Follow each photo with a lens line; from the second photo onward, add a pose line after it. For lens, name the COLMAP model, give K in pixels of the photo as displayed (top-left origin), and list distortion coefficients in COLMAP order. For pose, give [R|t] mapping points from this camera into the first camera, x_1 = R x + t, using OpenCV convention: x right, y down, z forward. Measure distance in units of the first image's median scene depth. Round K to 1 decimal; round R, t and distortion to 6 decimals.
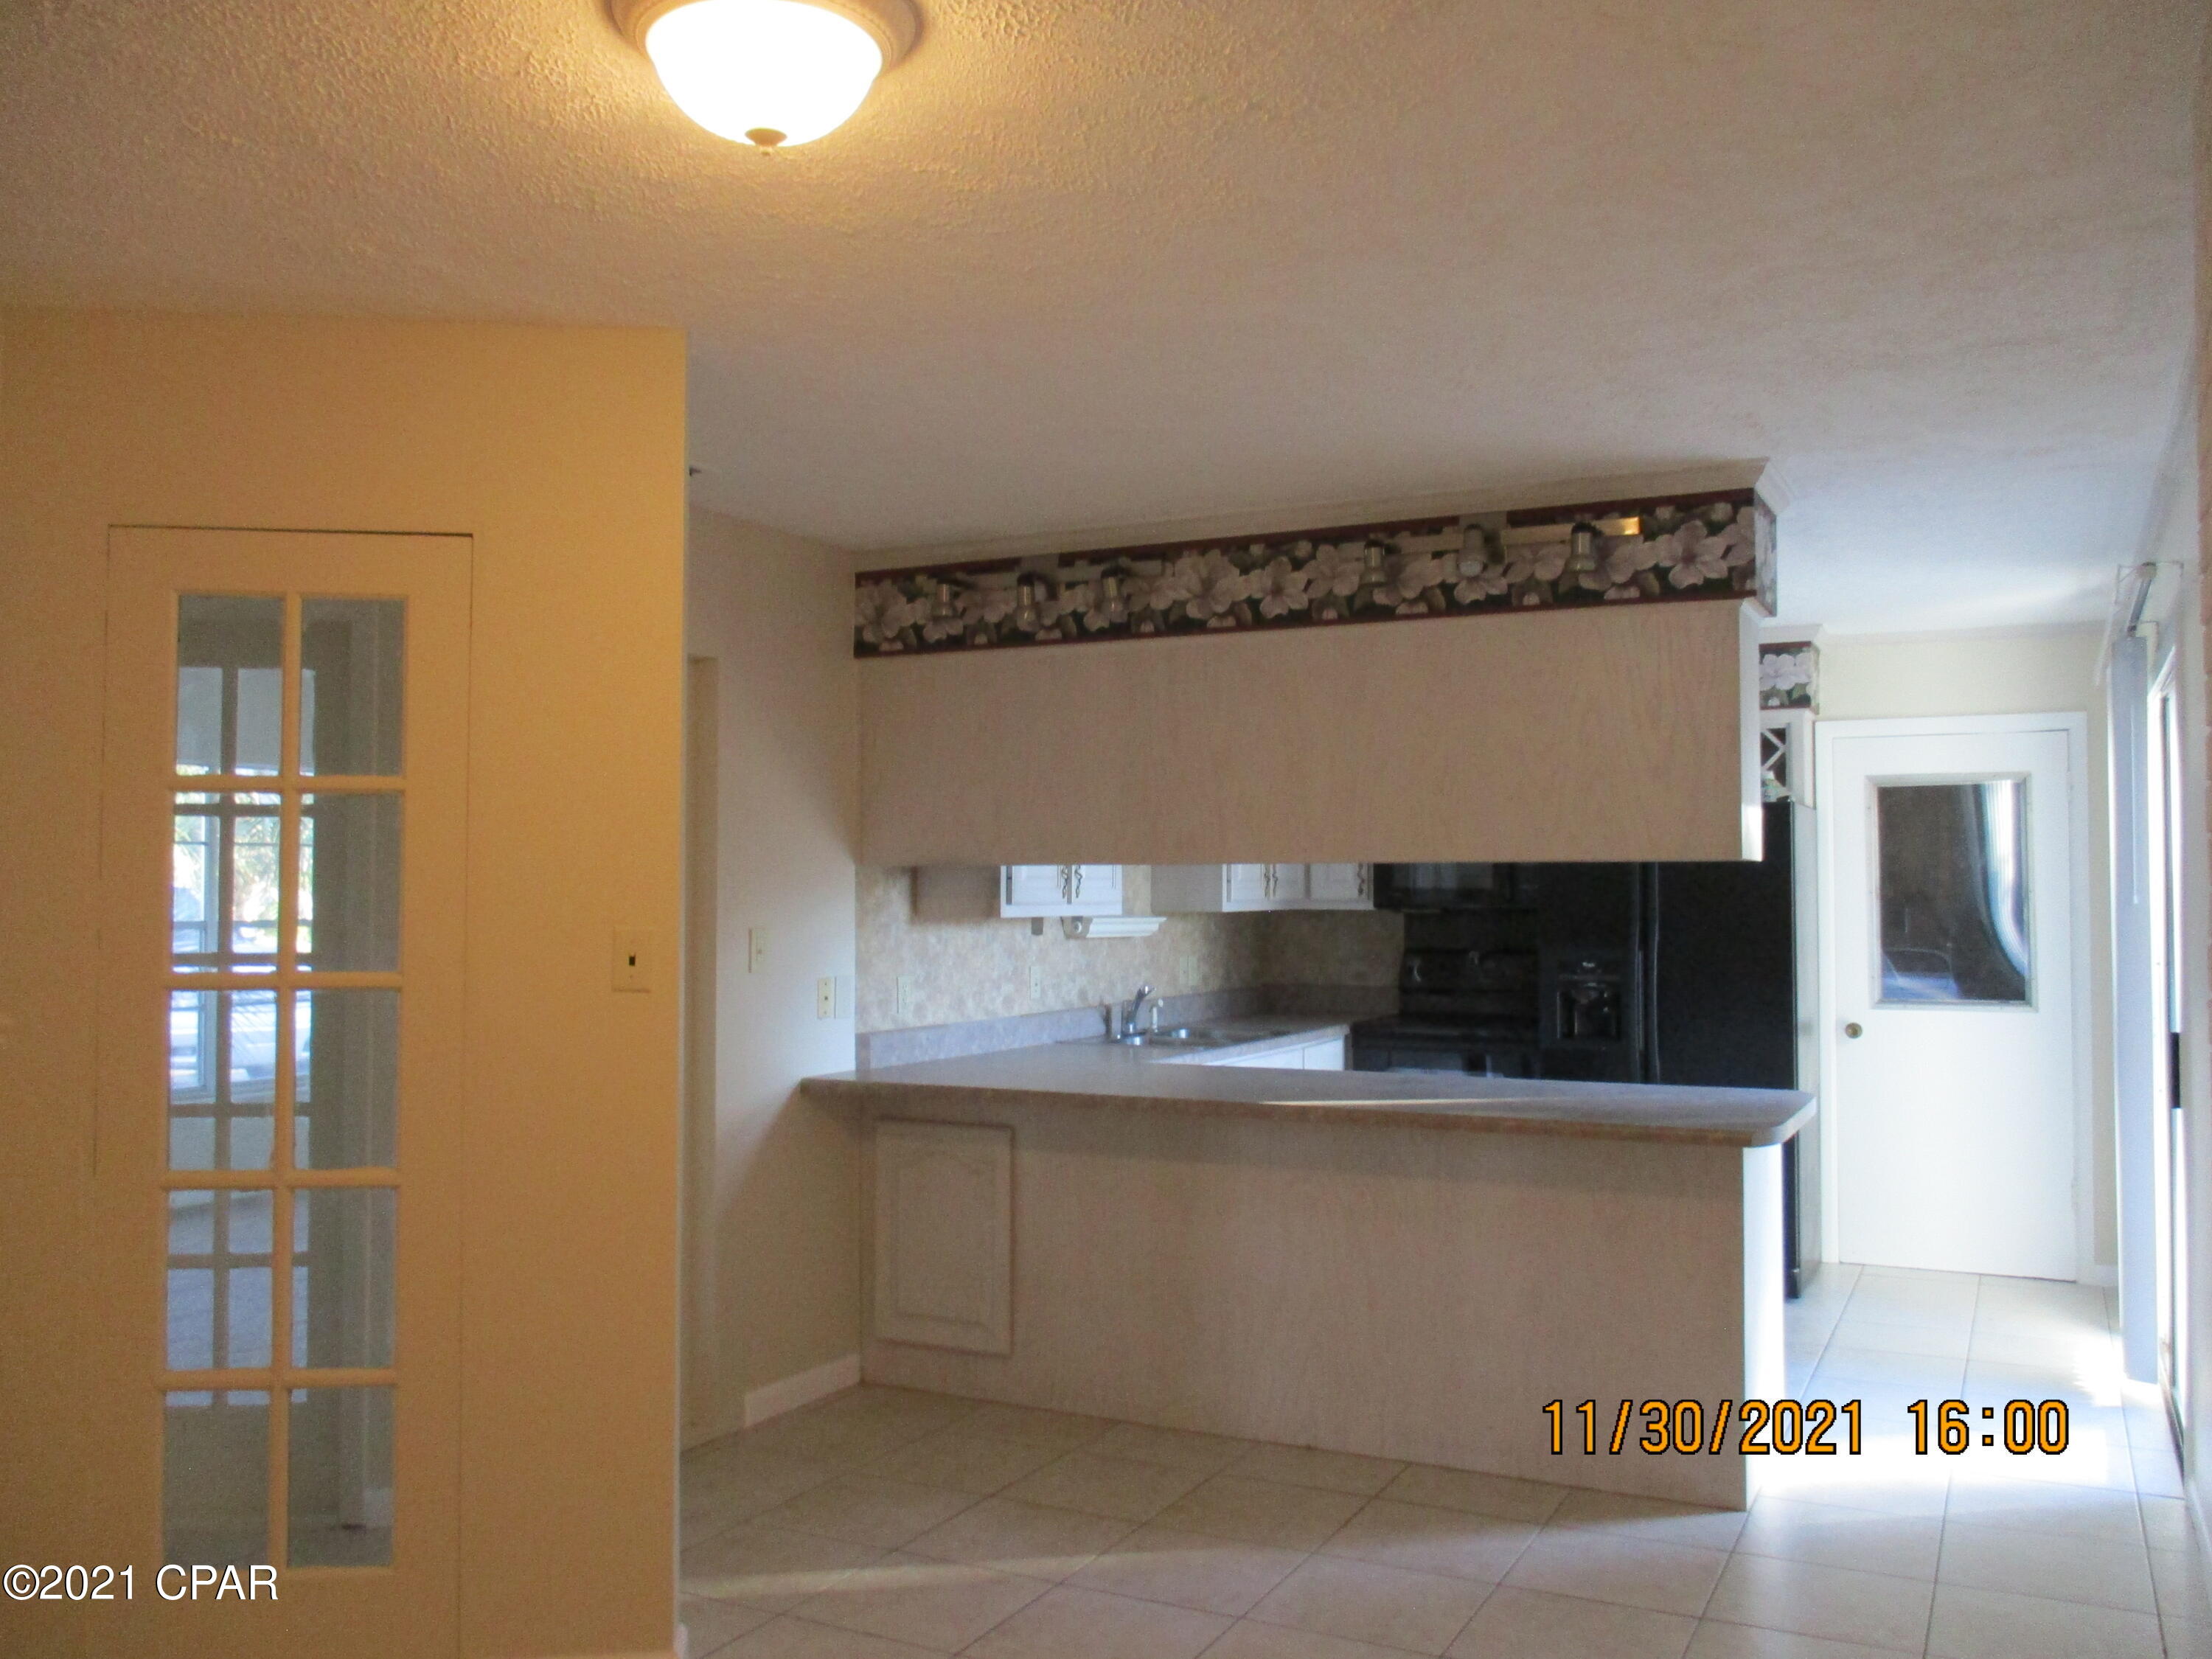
lens RADIAL K [[1833.8, 0, 1106.0], [0, 1833.8, 829.5], [0, 0, 1]] dist [-0.032964, 0.015111]
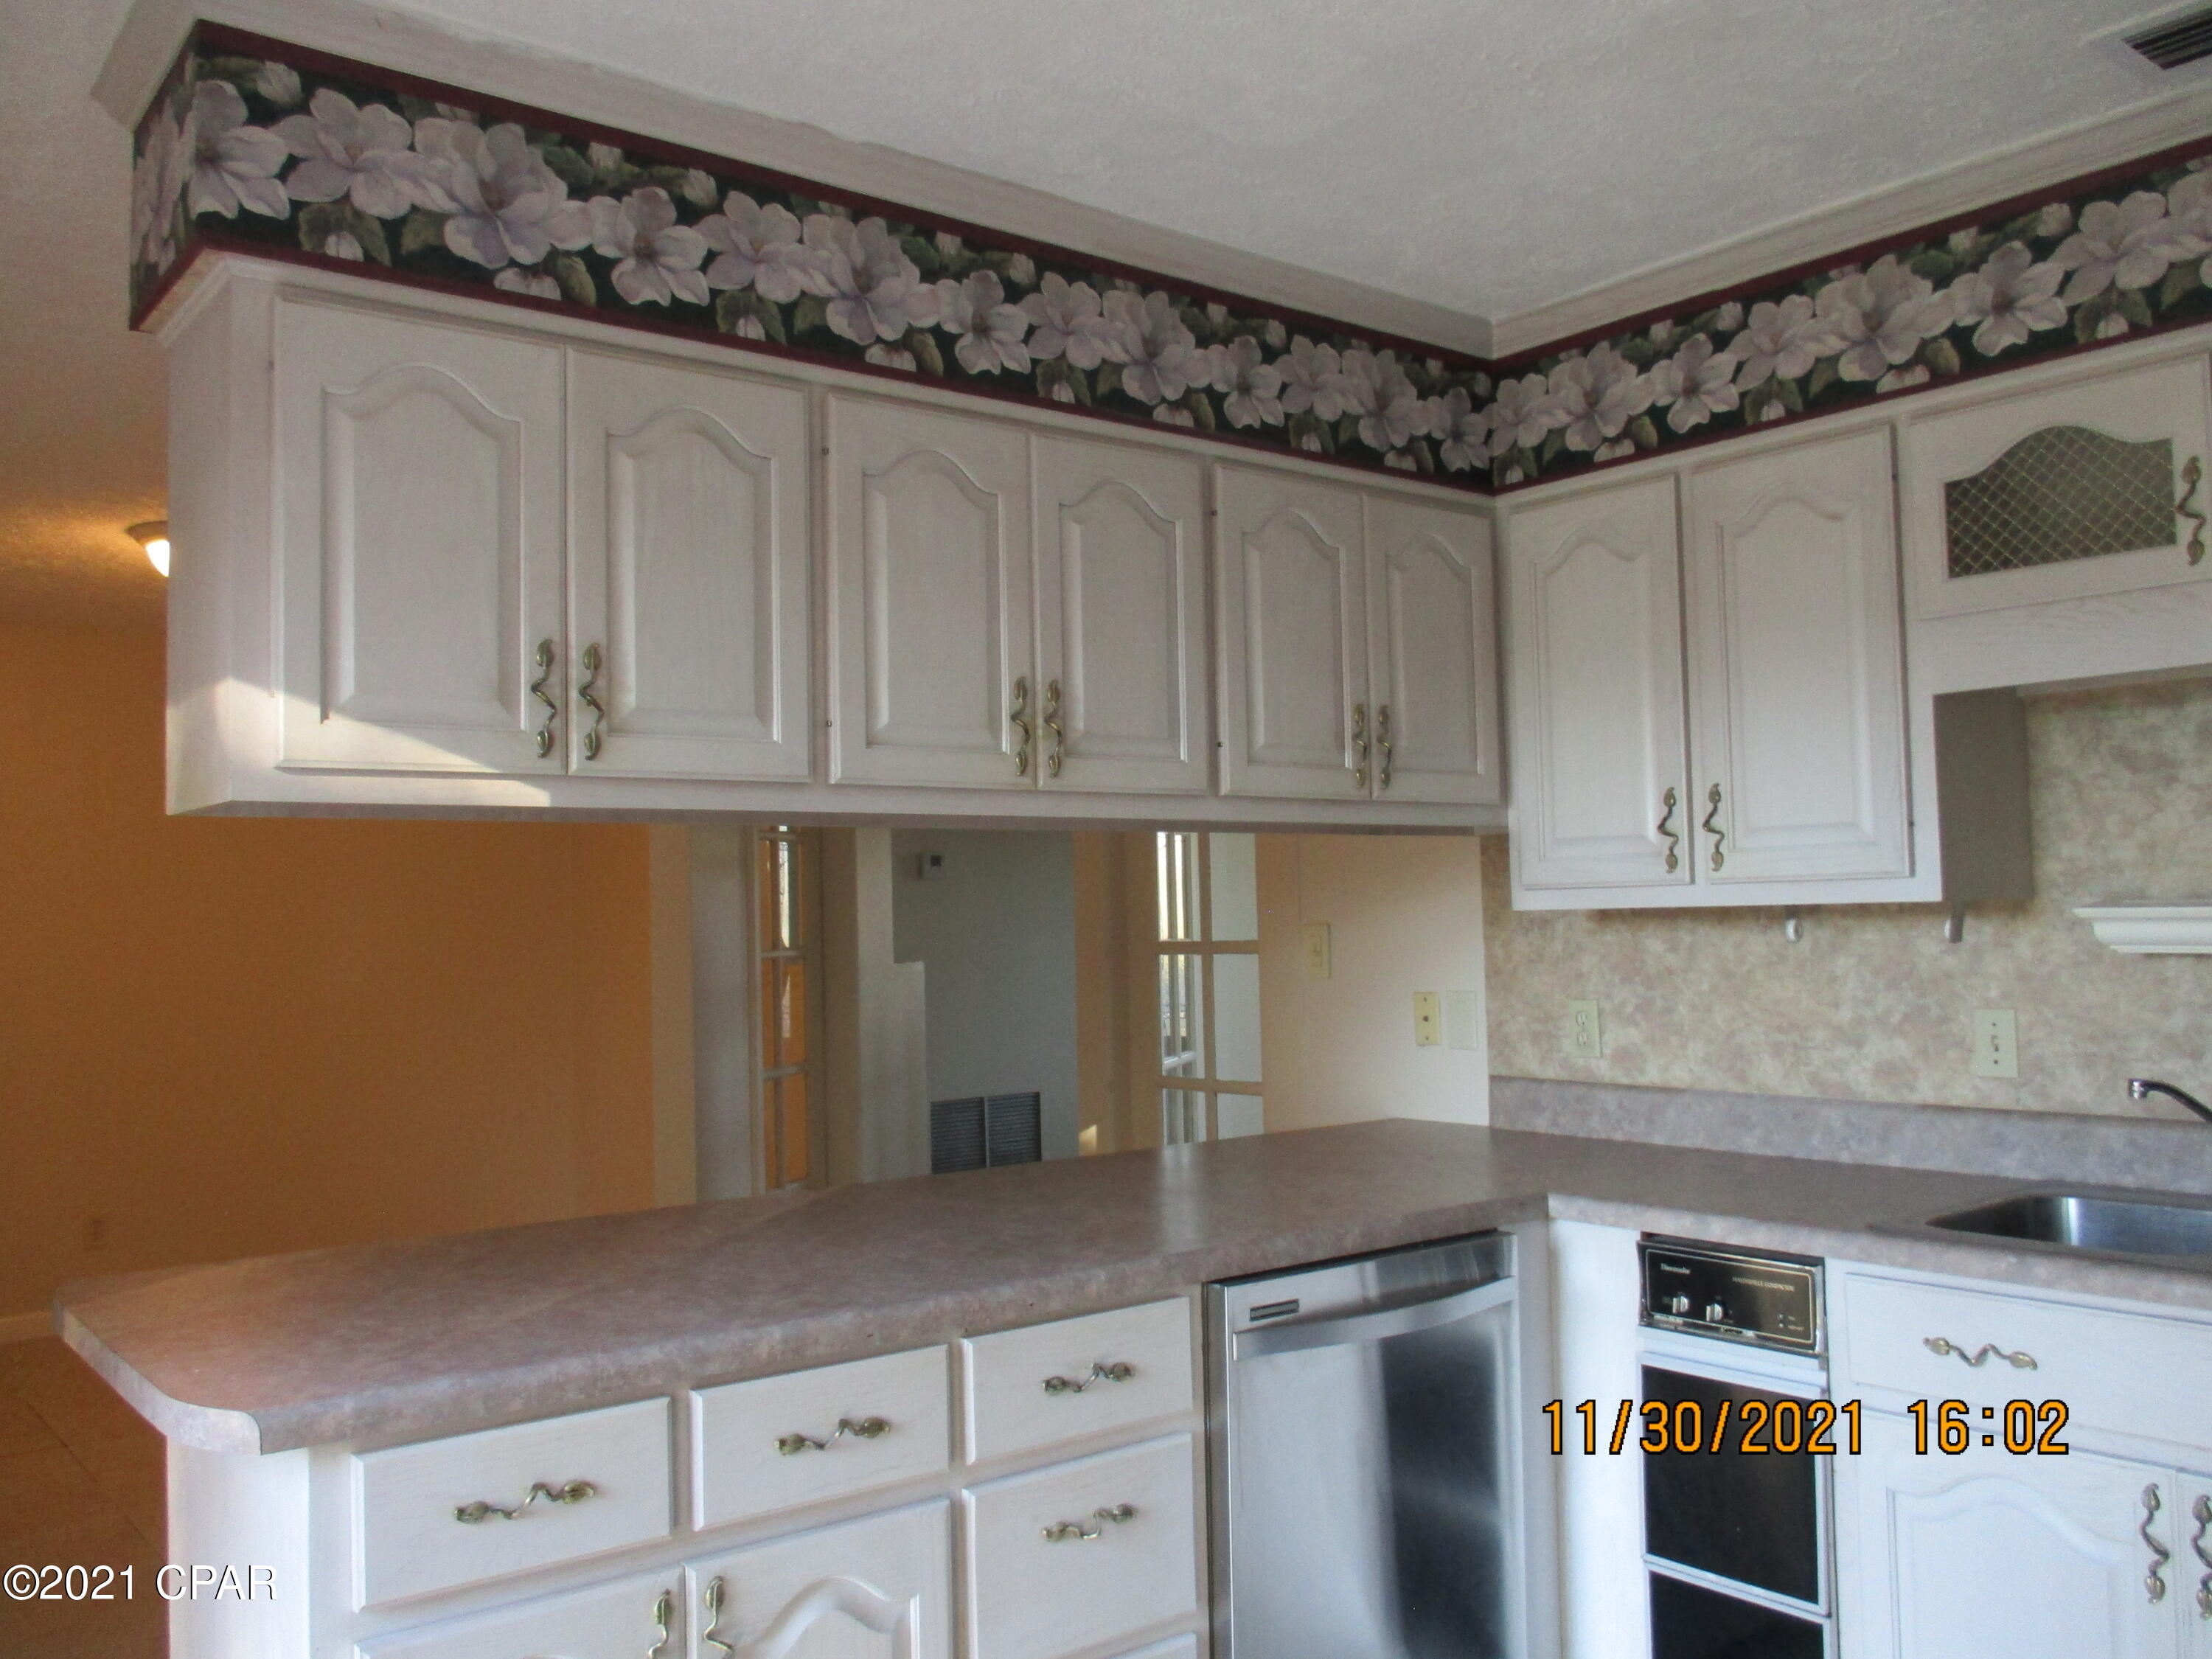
lens RADIAL K [[1853.7, 0, 1106.0], [0, 1853.7, 829.5], [0, 0, 1]] dist [-0.011225, 0.000445]
pose [[-0.405269, -0.030885, -0.913676, 0.531538], [0.058634, 0.996493, -0.059692, 0.047213], [0.912315, -0.077764, -0.402037, 1.066098]]
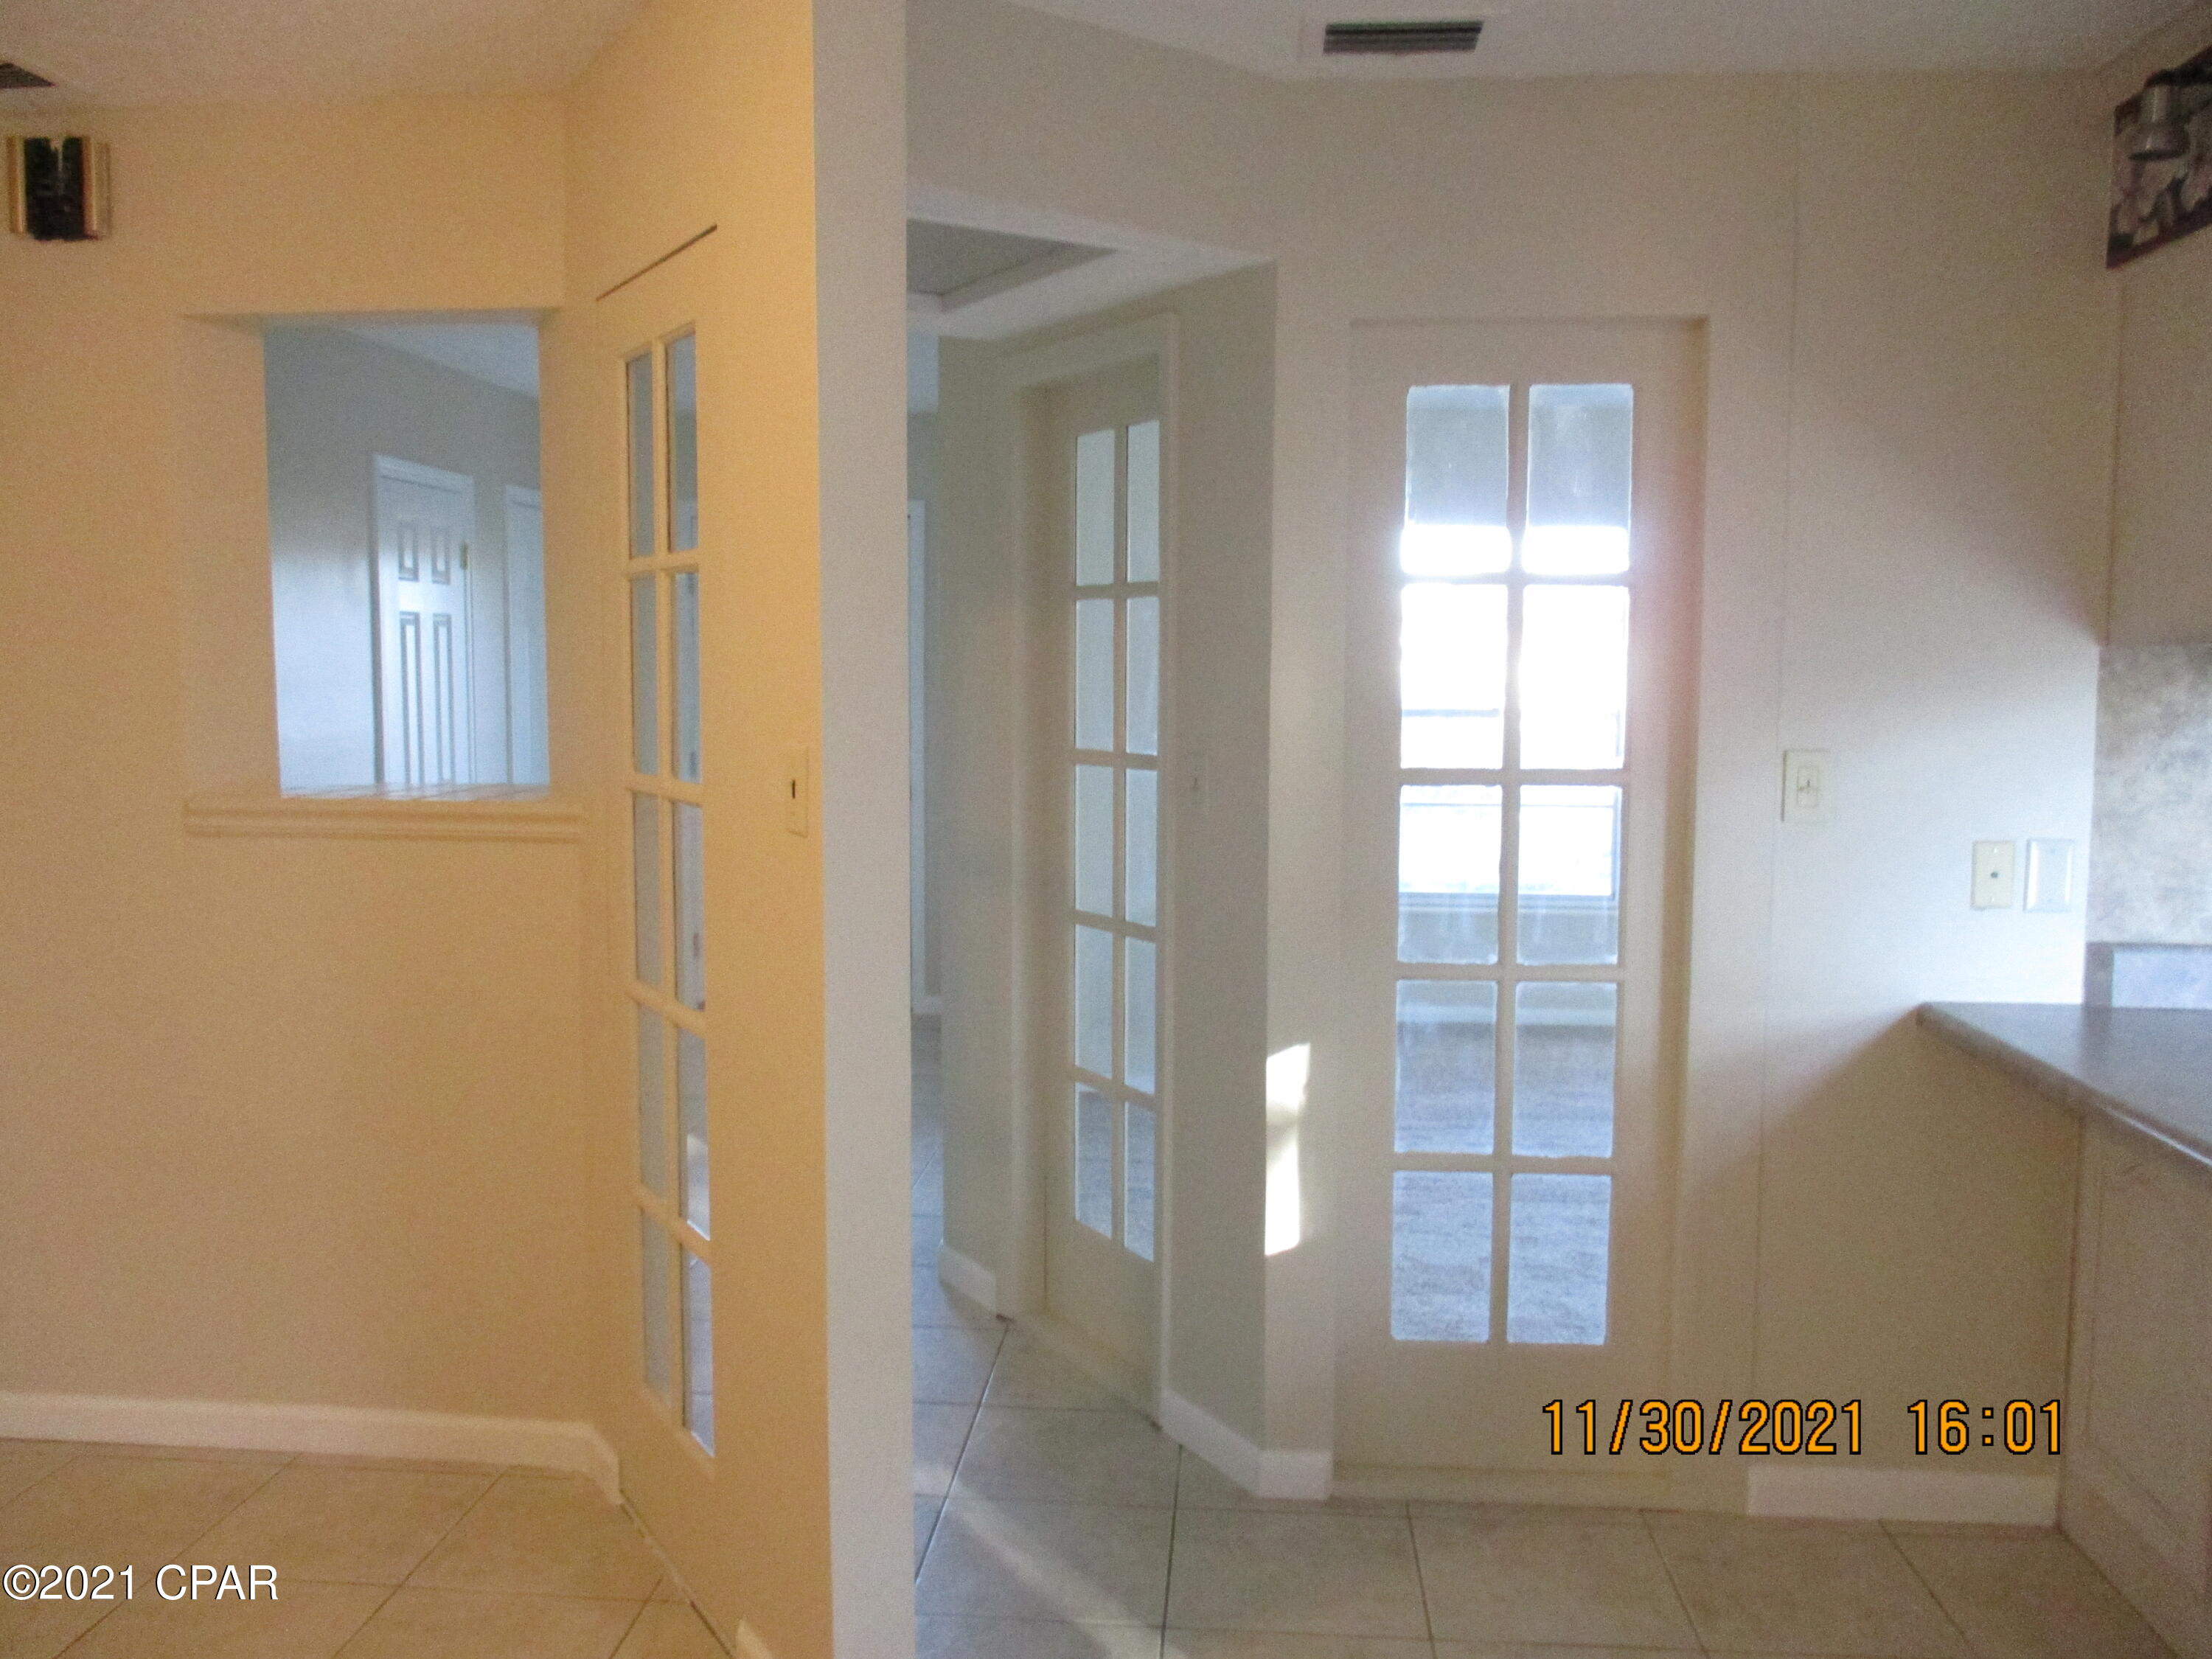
lens RADIAL K [[1833.8, 0, 1106.0], [0, 1833.8, 829.5], [0, 0, 1]] dist [-0.032964, 0.015111]
pose [[0.380742, 0.062944, -0.922536, 0.248655], [0.022357, 0.996762, 0.077235, 0.023712], [0.924411, -0.050032, 0.378102, 0.460982]]
